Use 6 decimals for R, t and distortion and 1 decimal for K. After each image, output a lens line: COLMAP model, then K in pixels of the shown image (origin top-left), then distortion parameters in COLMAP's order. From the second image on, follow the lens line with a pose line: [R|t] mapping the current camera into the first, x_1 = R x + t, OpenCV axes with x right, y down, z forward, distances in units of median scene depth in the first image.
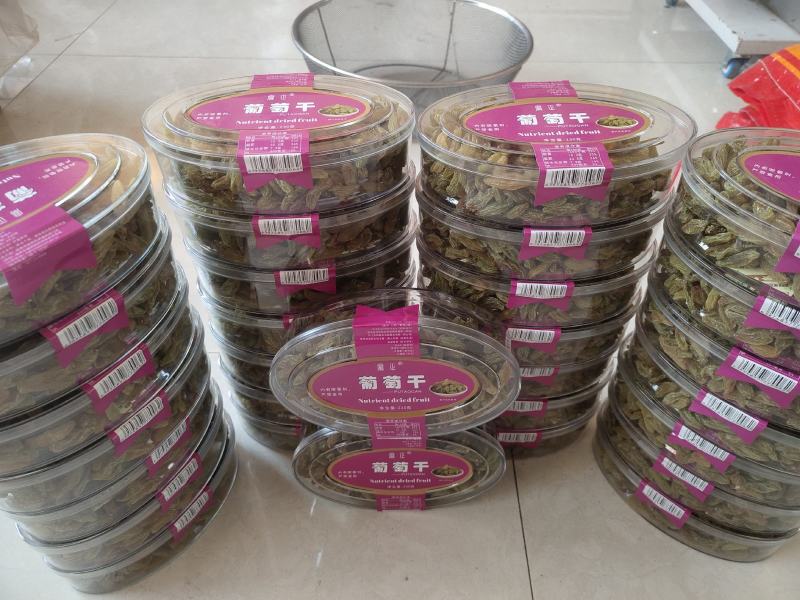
lens RADIAL K [[646.5, 0, 399.0], [0, 646.5, 298.3], [0, 0, 1]] dist [0.008050, -0.010431]
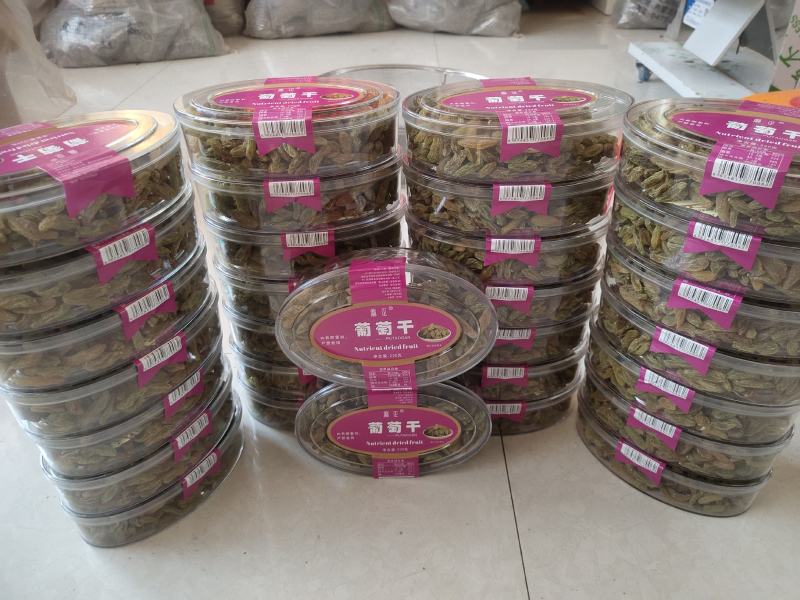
lens RADIAL K [[646.5, 0, 399.0], [0, 646.5, 298.3], [0, 0, 1]] dist [0.008050, -0.010431]
pose [[0.999878, -0.012651, -0.009109, 0.026088], [0.011091, 0.987910, -0.154629, 0.247904], [0.010955, 0.154509, 0.987931, -0.119852]]
